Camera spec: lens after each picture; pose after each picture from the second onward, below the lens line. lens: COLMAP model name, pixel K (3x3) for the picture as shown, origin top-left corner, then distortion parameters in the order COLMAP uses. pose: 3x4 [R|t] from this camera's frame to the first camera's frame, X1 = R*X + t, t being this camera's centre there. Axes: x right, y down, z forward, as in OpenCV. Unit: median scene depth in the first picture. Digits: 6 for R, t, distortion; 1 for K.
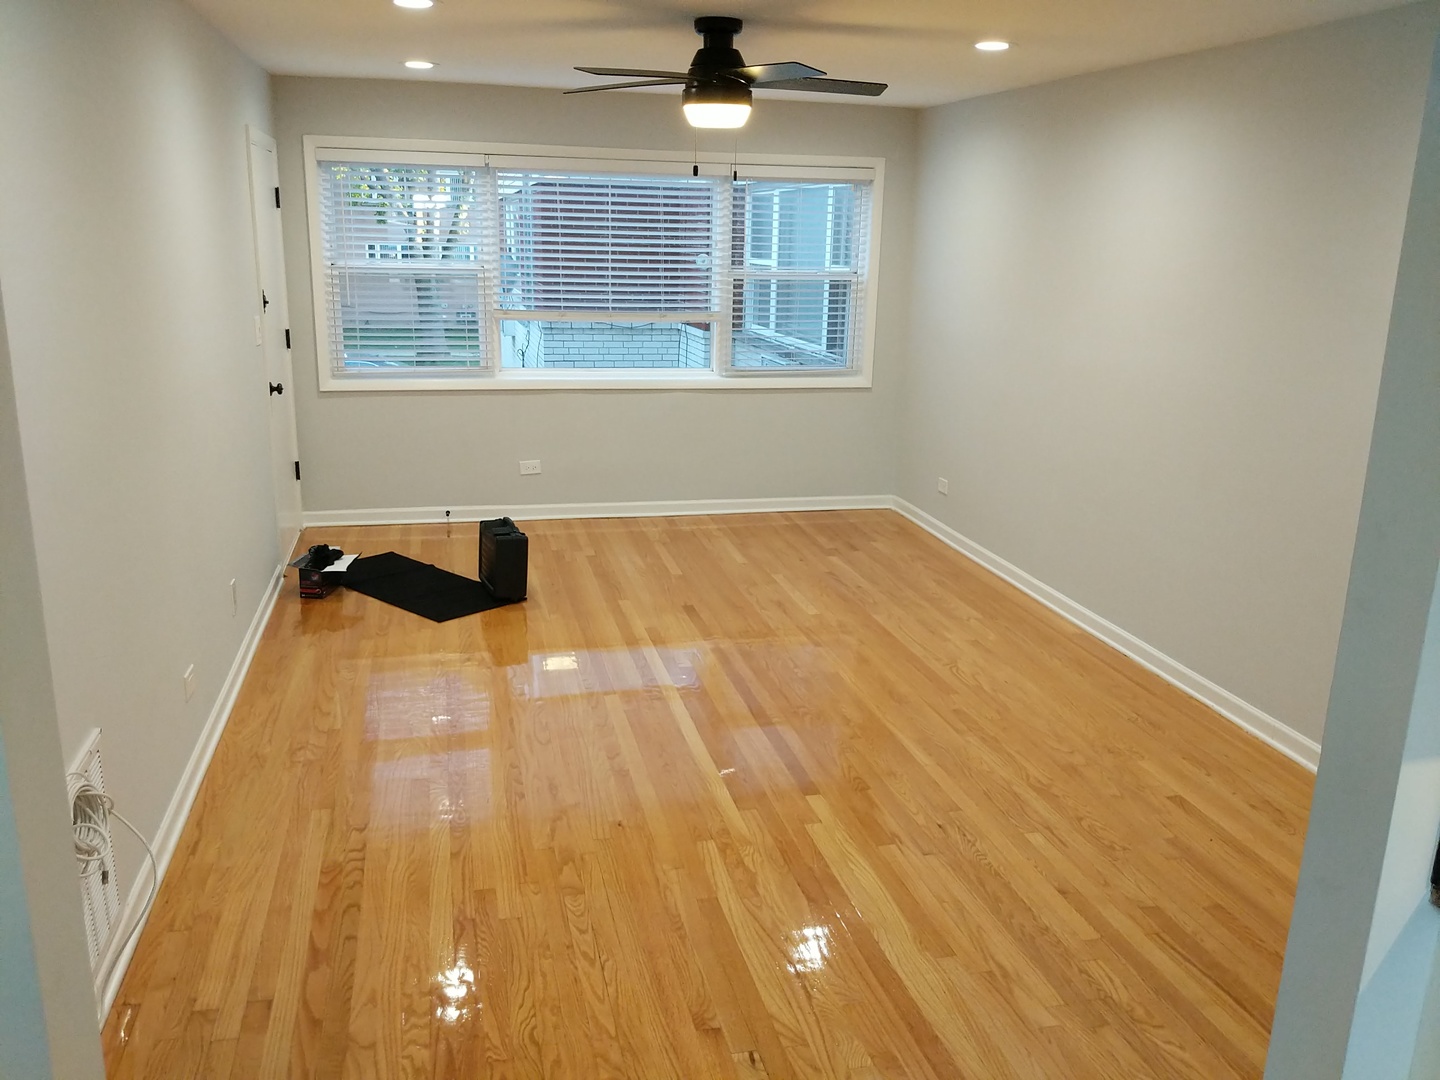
lens RADIAL K [[1165.0, 0, 720.0], [0, 1165.0, 540.0], [0, 0, 1]] dist [0.166264, -0.330225]
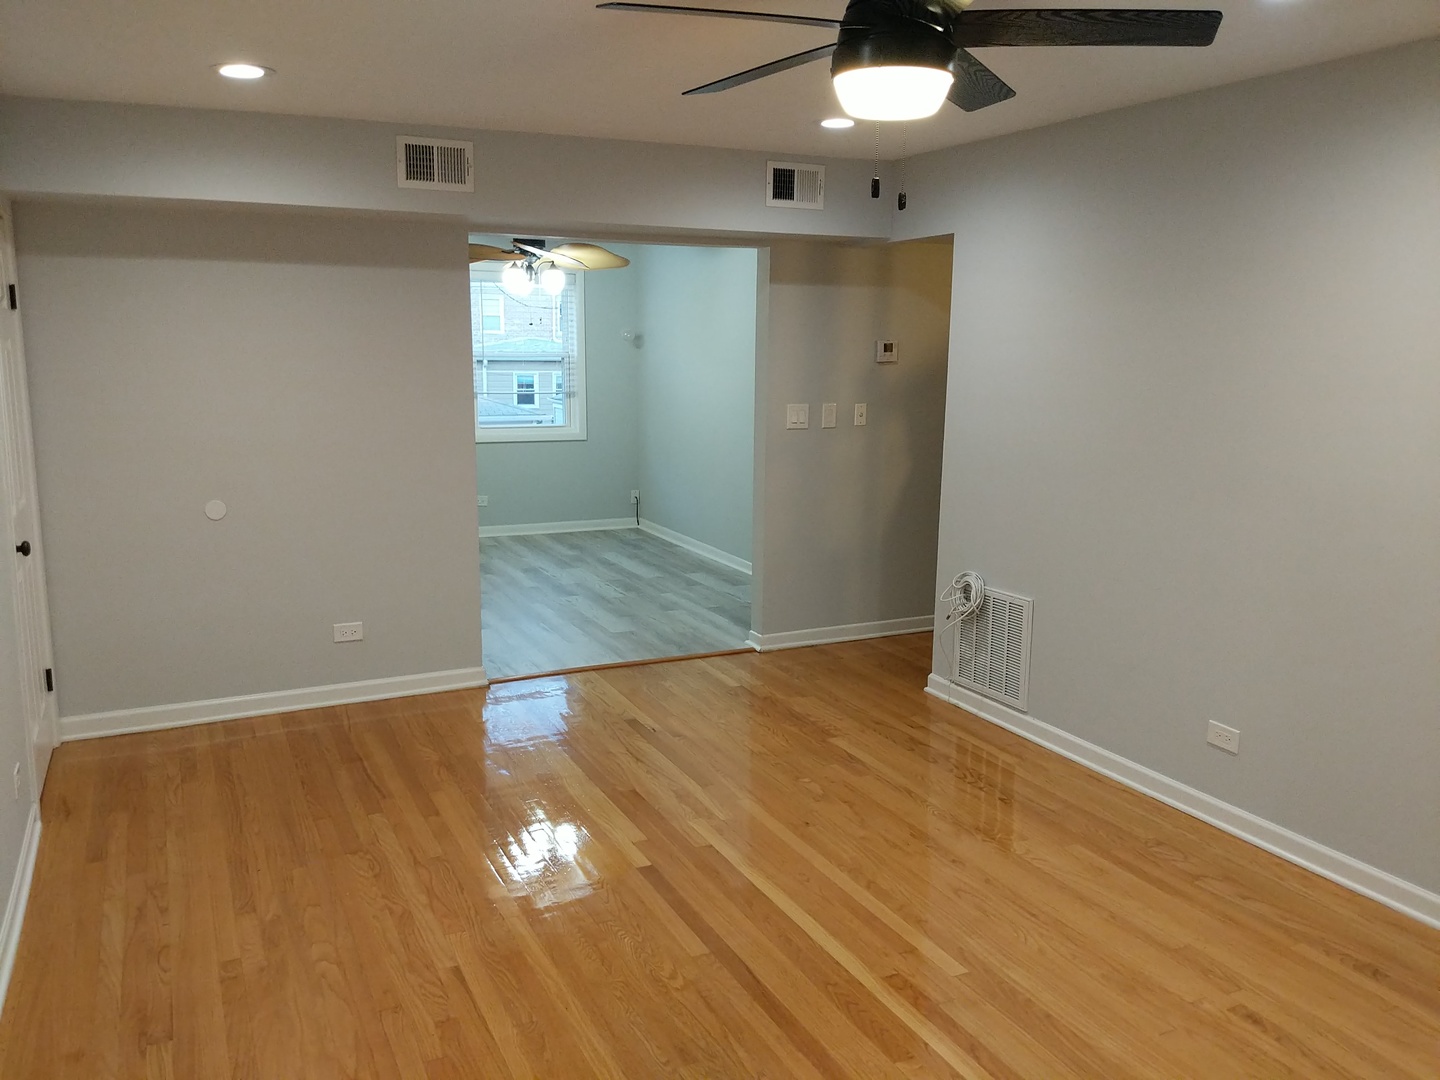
lens RADIAL K [[1165.0, 0, 720.0], [0, 1165.0, 540.0], [0, 0, 1]] dist [0.166264, -0.330225]
pose [[-0.975291, 0.002842, -0.220907, 0.266274], [-0.089143, 0.909842, 0.405266, -0.495450], [0.202143, 0.414945, -0.887107, 2.011141]]
